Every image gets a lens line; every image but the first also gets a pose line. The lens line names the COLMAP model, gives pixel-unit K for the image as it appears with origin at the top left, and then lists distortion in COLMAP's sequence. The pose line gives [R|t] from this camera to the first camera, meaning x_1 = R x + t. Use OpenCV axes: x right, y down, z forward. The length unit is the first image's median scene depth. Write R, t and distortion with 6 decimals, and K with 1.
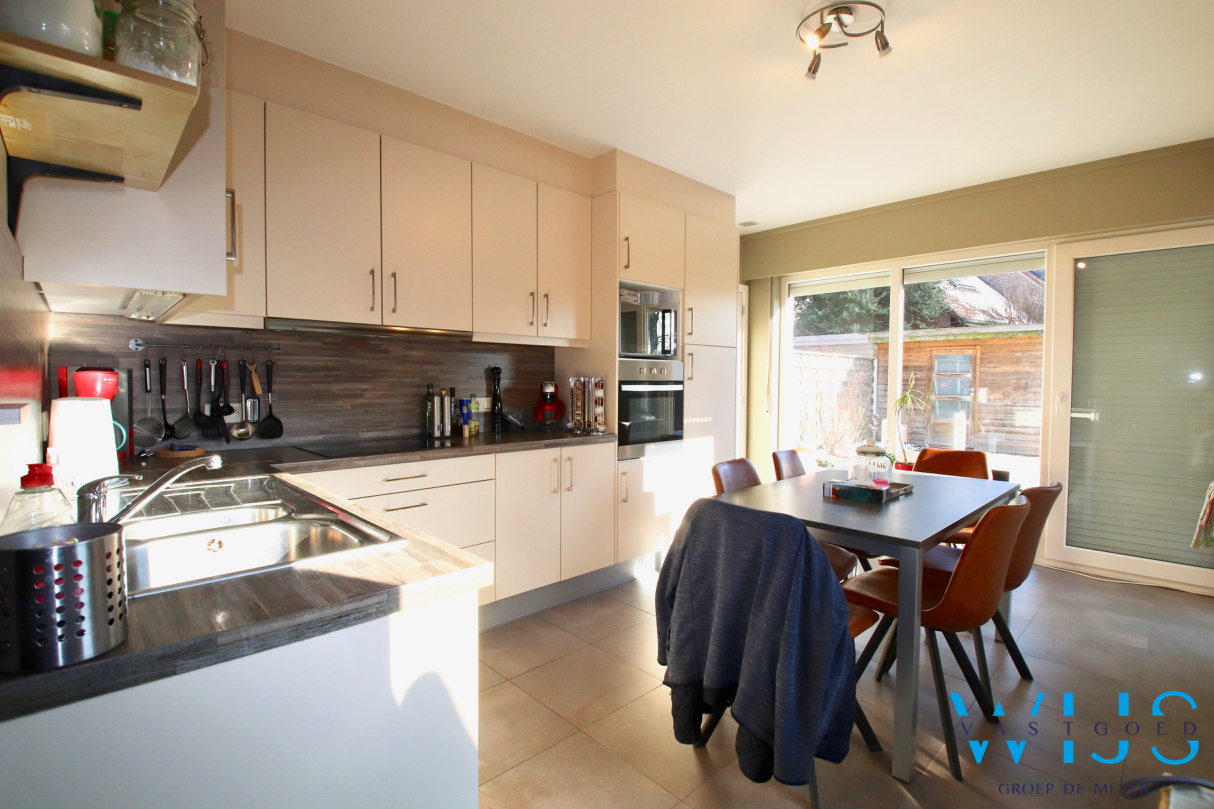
lens RADIAL K [[562.4, 0, 610.6], [0, 562.4, 402.2], [0, 0, 1]] dist [-0.005980, -0.004202]
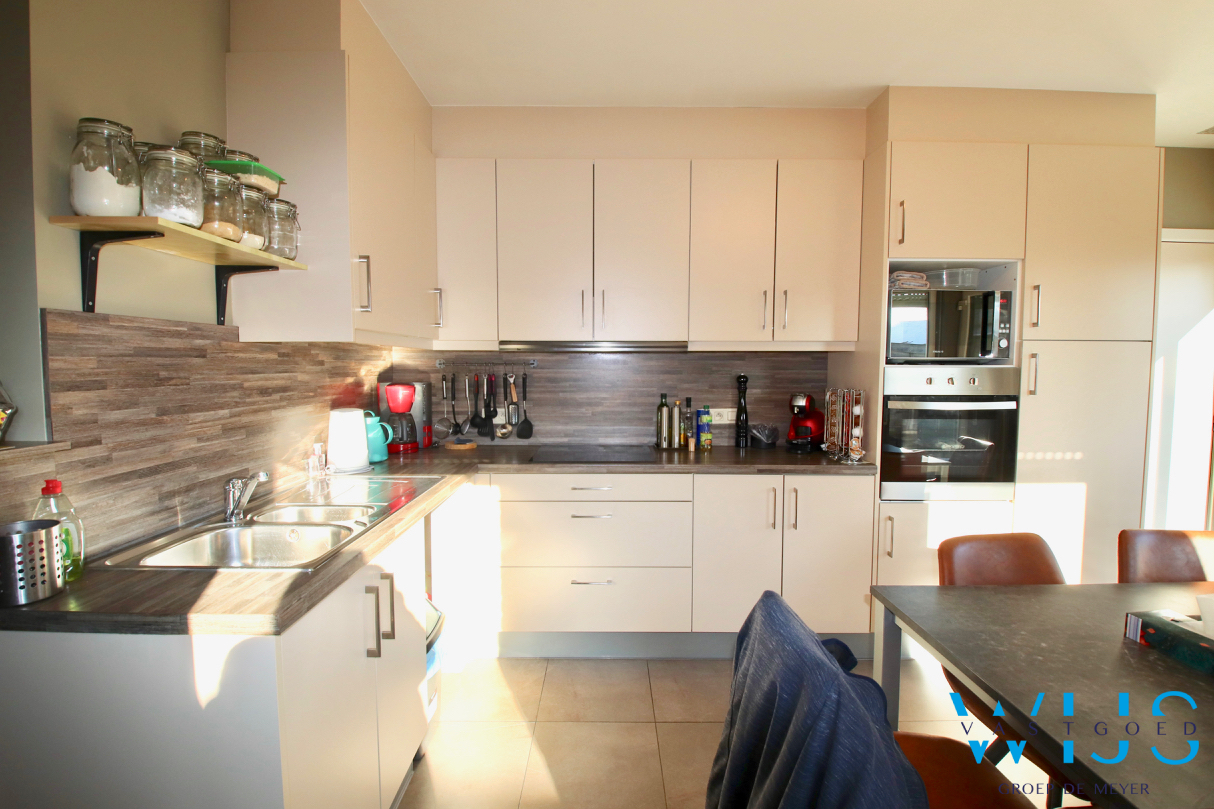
lens RADIAL K [[562.4, 0, 605.5], [0, 562.4, 399.7], [0, 0, 1]] dist [-0.005980, -0.004202]
pose [[0.714562, 0.040288, -0.698411, 0.304163], [-0.024769, 0.999171, 0.032295, -0.052377], [0.699134, -0.005778, 0.714968, 0.222025]]
